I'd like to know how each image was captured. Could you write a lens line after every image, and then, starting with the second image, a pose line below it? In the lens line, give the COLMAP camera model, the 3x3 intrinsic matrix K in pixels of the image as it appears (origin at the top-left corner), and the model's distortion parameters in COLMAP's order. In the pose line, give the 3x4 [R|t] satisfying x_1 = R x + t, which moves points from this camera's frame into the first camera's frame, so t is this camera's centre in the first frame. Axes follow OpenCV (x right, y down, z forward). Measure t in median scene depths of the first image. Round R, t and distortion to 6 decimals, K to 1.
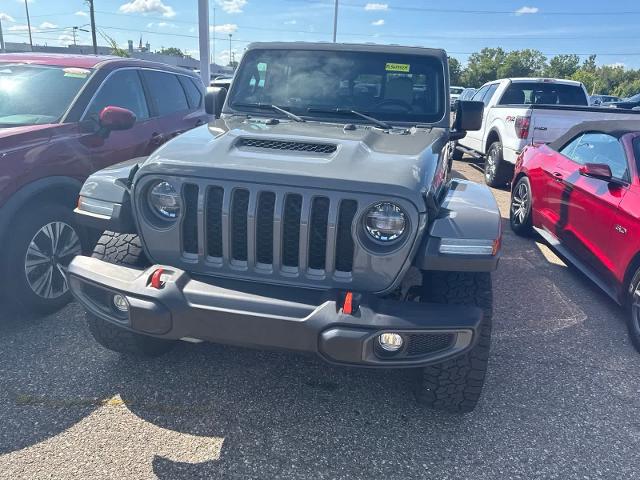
lens RADIAL K [[465.6, 0, 319.3], [0, 465.6, 241.2], [0, 0, 1]] dist [0.001884, 0.000170]
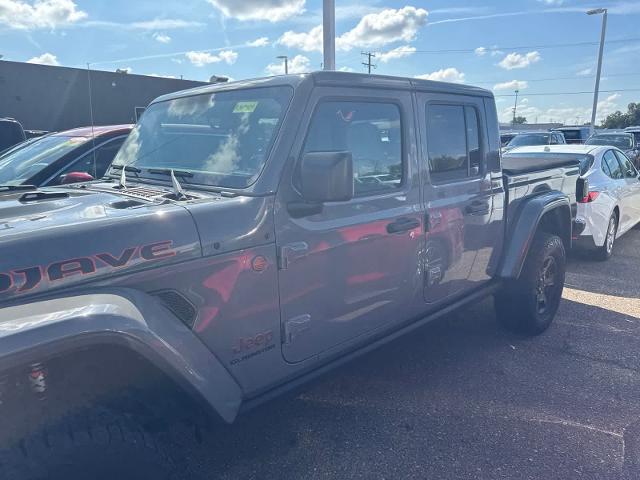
lens RADIAL K [[465.2, 0, 322.2], [0, 465.2, 239.2], [0, 0, 1]] dist [0.005581, -0.001067]
pose [[0.835071, 0.056045, -0.547280, 0.866042], [-0.122436, 0.988781, -0.085563, -0.189742], [0.536345, 0.138458, 0.832564, 0.710599]]
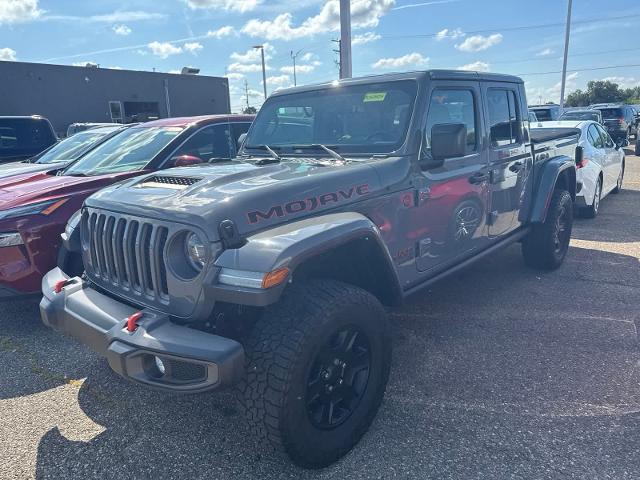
lens RADIAL K [[462.9, 0, 309.8], [0, 462.9, 244.6], [0, 0, 1]] dist [0.009609, -0.009068]
pose [[0.858131, 0.036732, -0.512116, 0.744942], [-0.074810, 0.995738, -0.053937, -0.014095], [0.507952, 0.084597, 0.857221, 0.196776]]
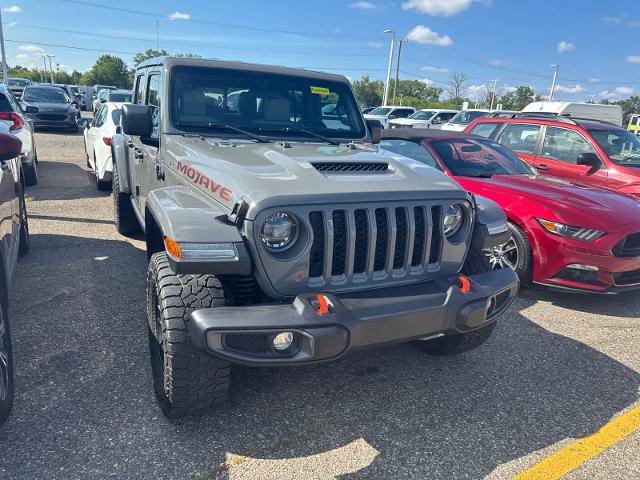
lens RADIAL K [[467.6, 0, 327.6], [0, 467.6, 238.0], [0, 0, 1]] dist [0.009130, -0.006214]
pose [[0.774814, -0.166525, 0.609863, -0.783560], [0.172562, 0.983760, 0.049384, -0.095925], [-0.608182, 0.066975, 0.790967, 0.137276]]
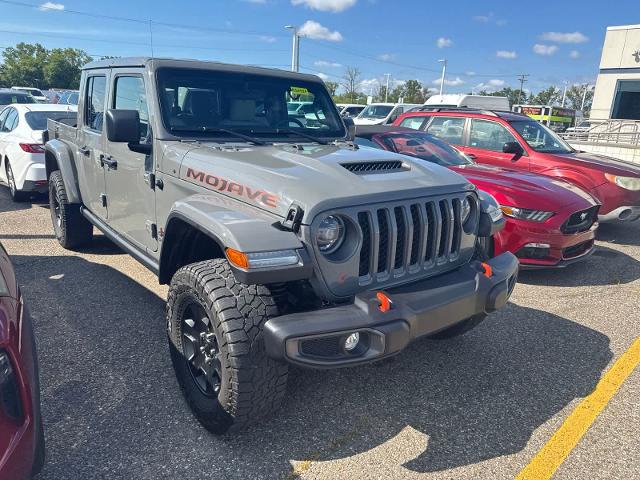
lens RADIAL K [[466.6, 0, 323.2], [0, 466.6, 232.5], [0, 0, 1]] dist [0.011600, -0.004505]
pose [[0.629023, -0.218249, 0.746121, -0.991989], [0.230773, 0.968941, 0.088872, -0.166912], [-0.742343, 0.116282, 0.659852, 0.315740]]
